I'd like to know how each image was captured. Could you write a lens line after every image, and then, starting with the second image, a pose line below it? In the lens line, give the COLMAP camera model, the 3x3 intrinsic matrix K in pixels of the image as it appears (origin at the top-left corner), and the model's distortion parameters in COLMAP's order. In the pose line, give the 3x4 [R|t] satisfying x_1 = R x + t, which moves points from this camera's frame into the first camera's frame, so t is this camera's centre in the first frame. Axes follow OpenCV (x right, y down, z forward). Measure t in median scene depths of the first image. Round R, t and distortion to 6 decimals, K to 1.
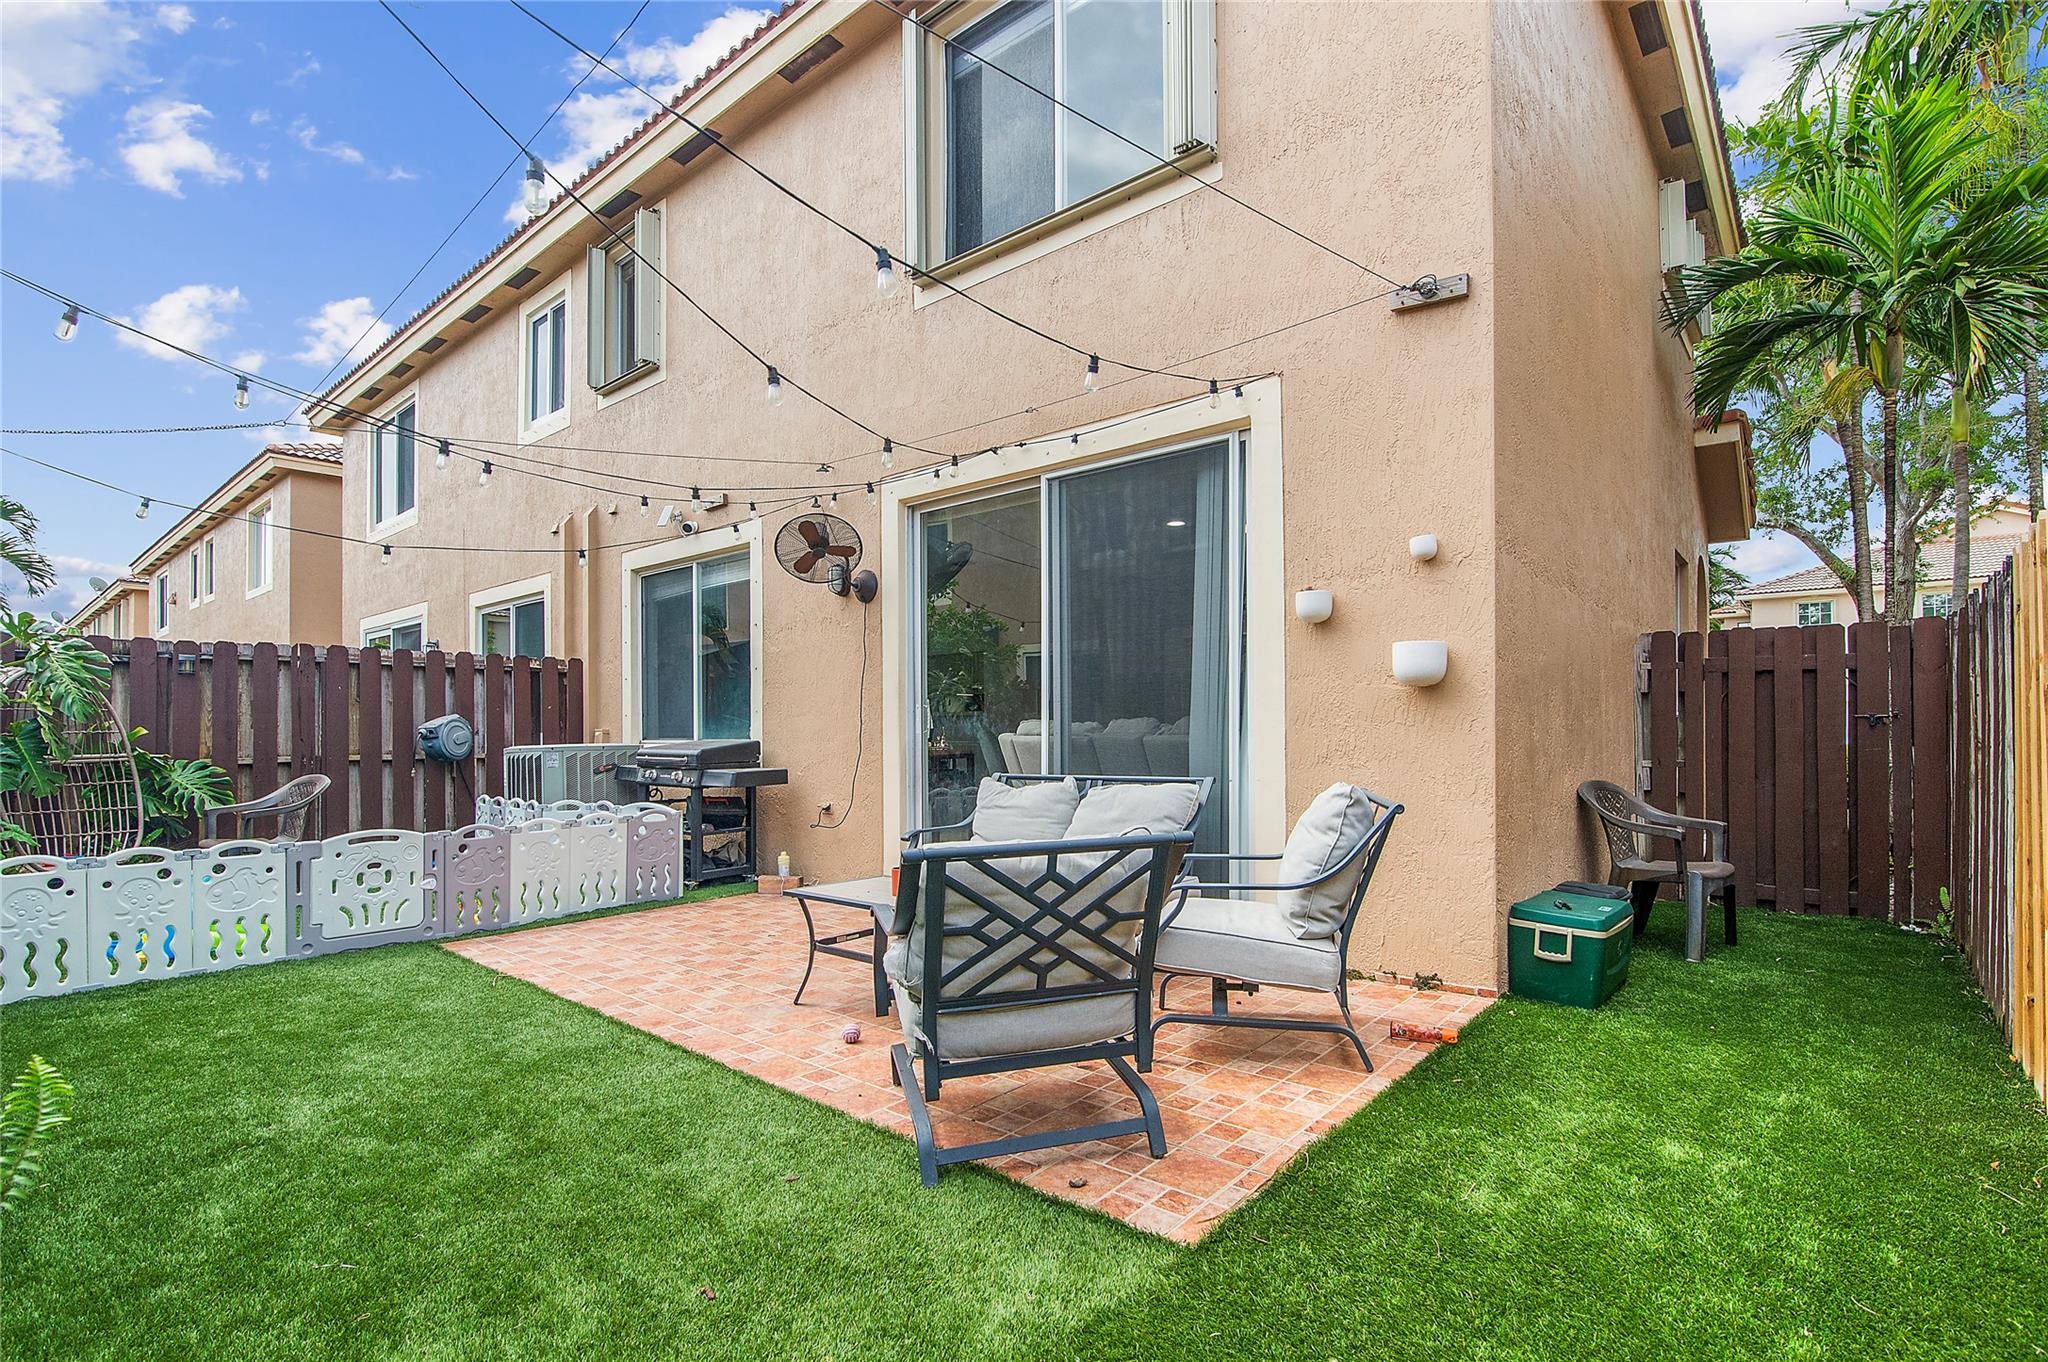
lens RADIAL K [[955.2, 0, 1024.7], [0, 955.2, 731.4], [0, 0, 1]] dist [0.017366, -0.000730]
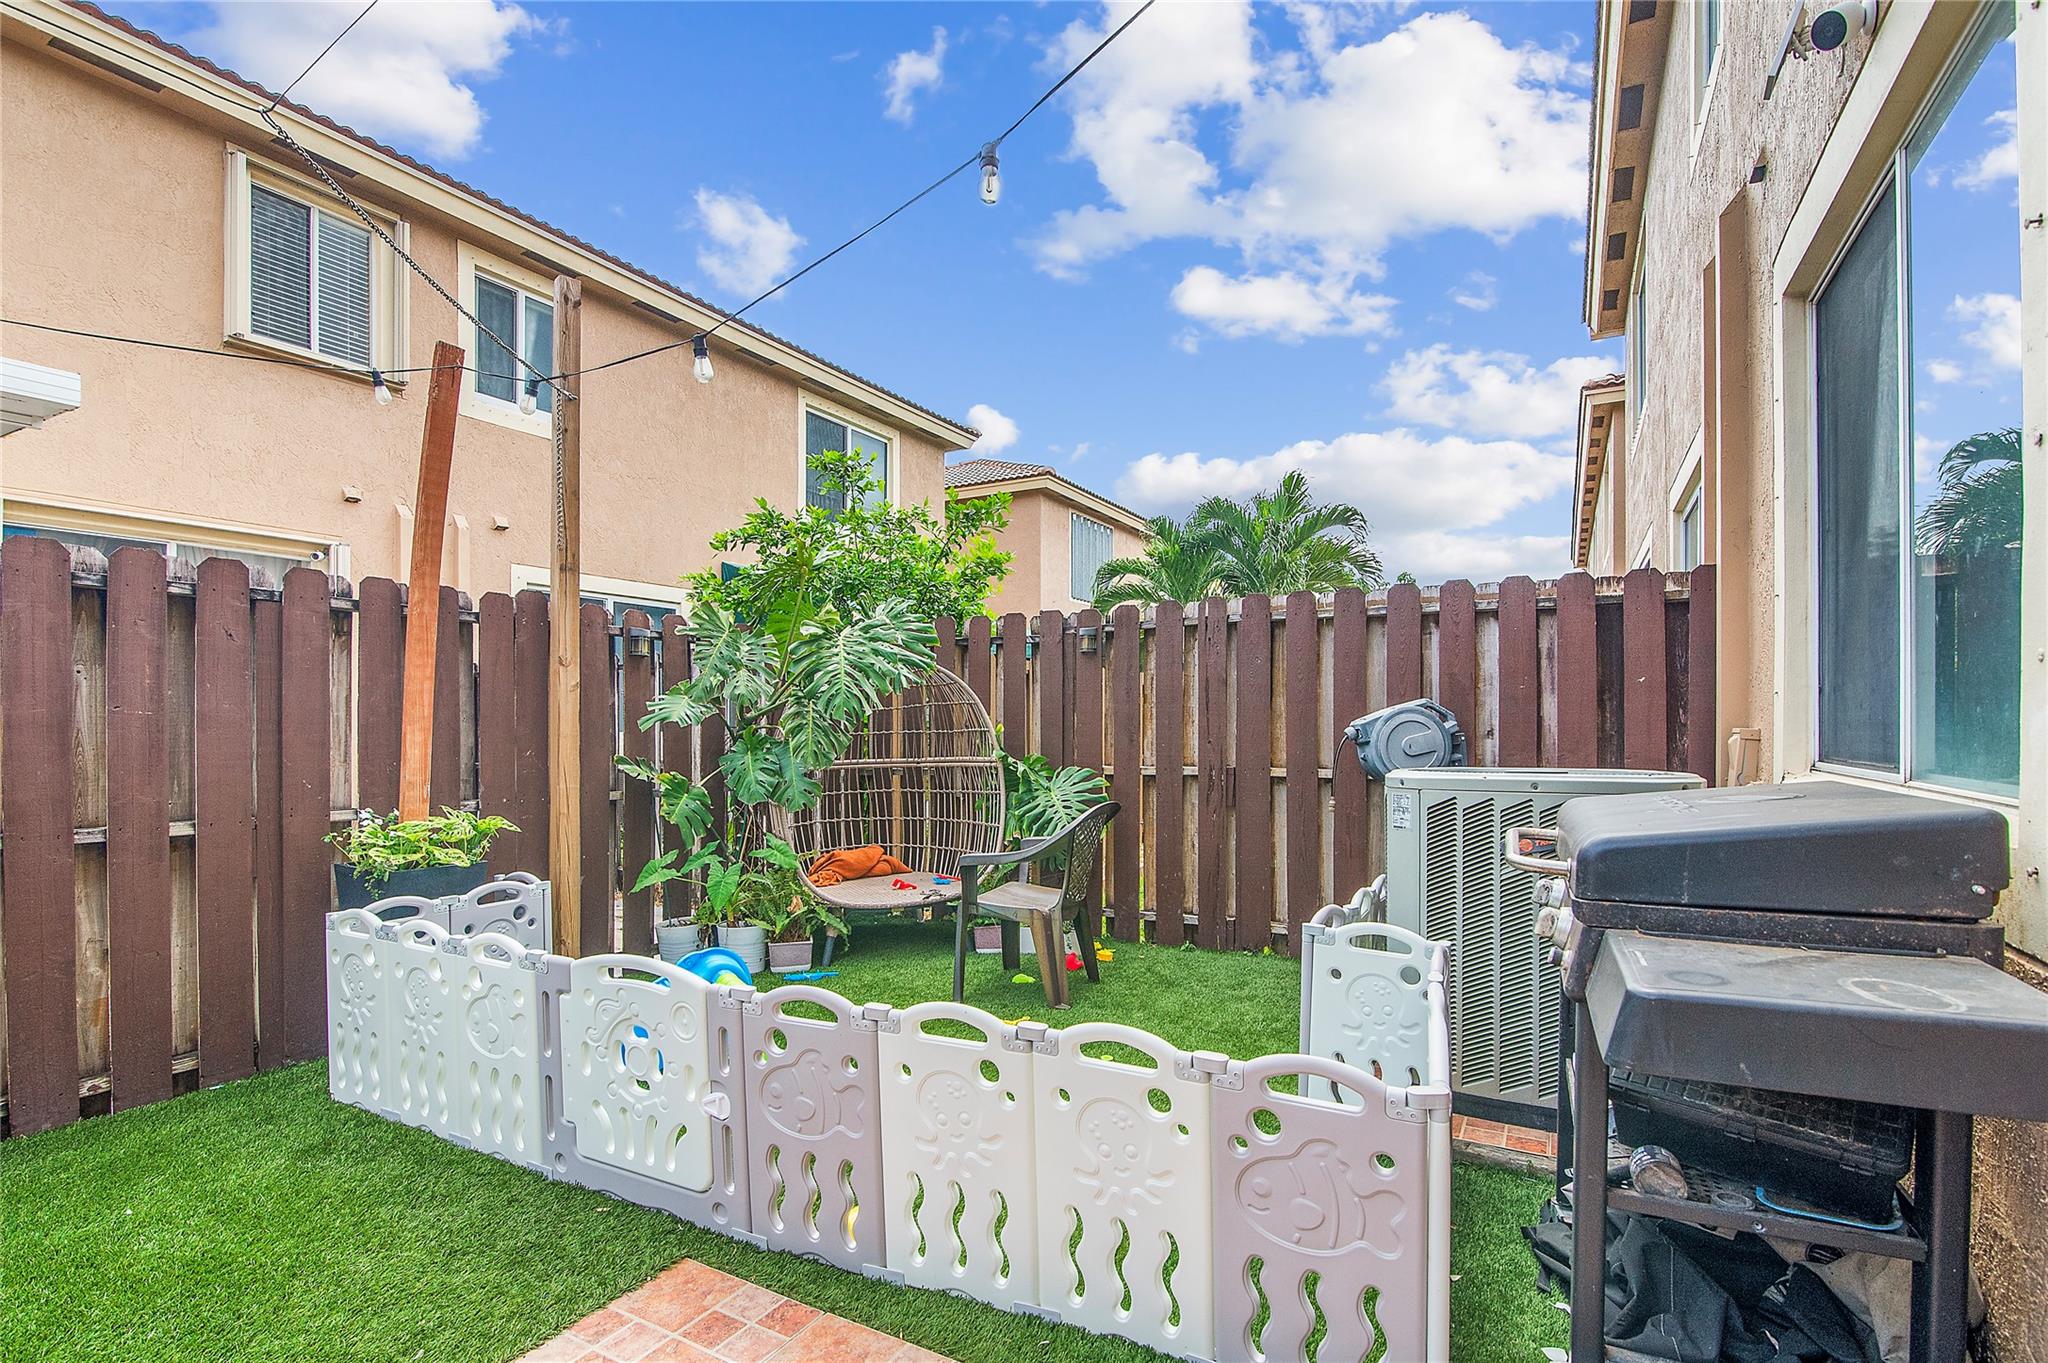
lens RADIAL K [[955.2, 0, 1024.7], [0, 955.2, 731.9], [0, 0, 1]] dist [0.017366, -0.000730]
pose [[0.196514, 0.016447, -0.980363, -0.126145], [-0.004631, 0.999864, 0.015846, -0.008113], [0.980490, 0.001427, 0.196563, 0.721353]]
